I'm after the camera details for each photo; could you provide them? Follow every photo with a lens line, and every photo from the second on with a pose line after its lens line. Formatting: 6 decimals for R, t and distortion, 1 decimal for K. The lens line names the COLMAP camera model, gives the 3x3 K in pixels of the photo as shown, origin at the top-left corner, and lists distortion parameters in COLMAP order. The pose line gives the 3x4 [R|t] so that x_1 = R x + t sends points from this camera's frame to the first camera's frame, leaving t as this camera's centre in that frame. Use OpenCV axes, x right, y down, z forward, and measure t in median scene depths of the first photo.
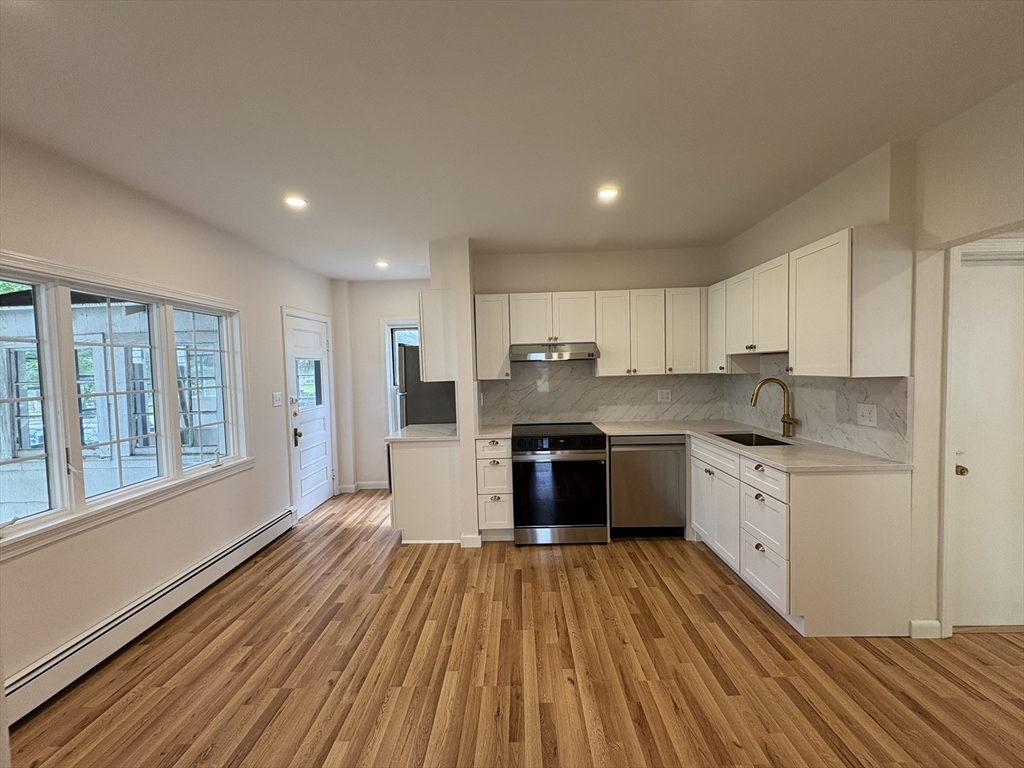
lens RADIAL K [[409.2, 0, 513.1], [0, 409.2, 382.8], [0, 0, 1]] dist [0.000188, 0.000582]
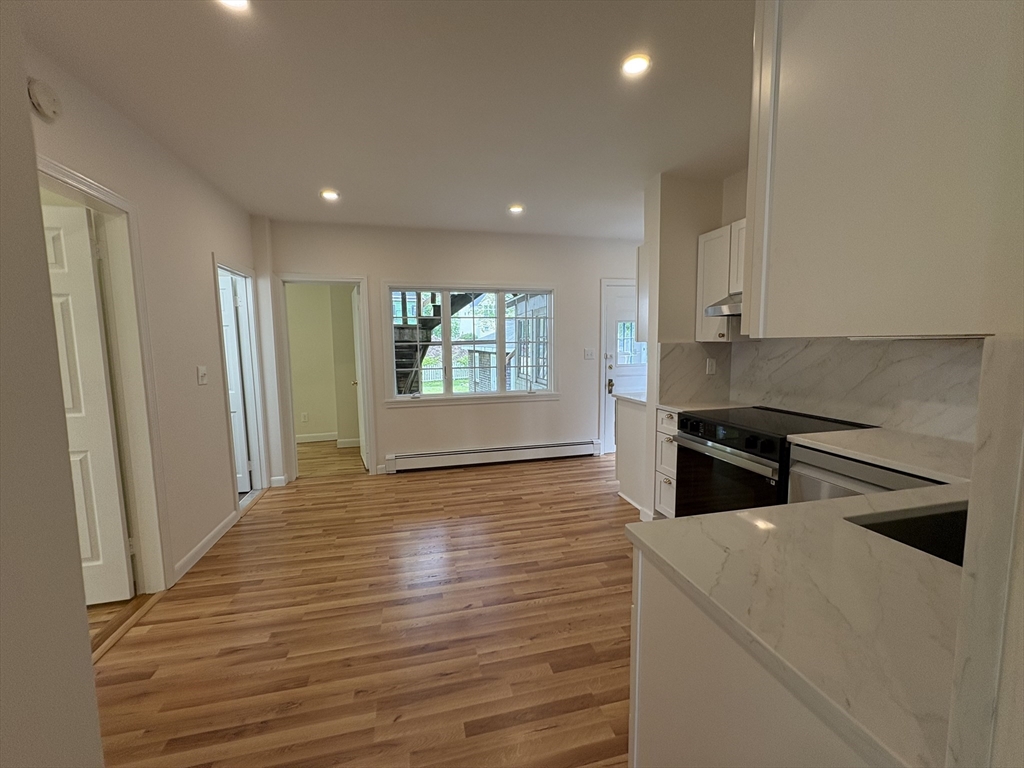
lens RADIAL K [[409.2, 0, 511.6], [0, 409.2, 385.8], [0, 0, 1]] dist [0.000188, 0.000582]
pose [[0.254083, 0.122712, -0.959366, 0.806657], [-0.030582, 0.992442, 0.118843, -0.007472], [0.966699, -0.000857, 0.255916, 0.567175]]
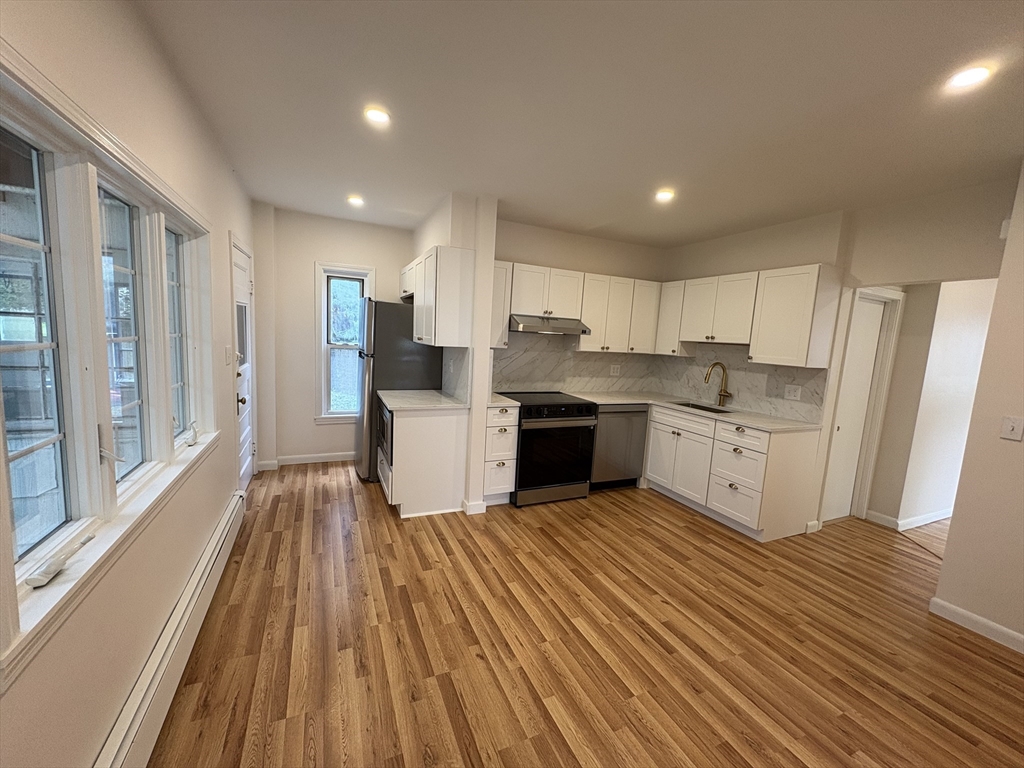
lens RADIAL K [[409.2, 0, 513.9], [0, 409.2, 382.5], [0, 0, 1]] dist [0.000188, 0.000582]
pose [[0.896566, 0.027029, 0.442084, -0.573285], [-0.064522, 0.995459, 0.069992, 0.004306], [-0.438185, -0.091277, 0.894239, 0.103790]]
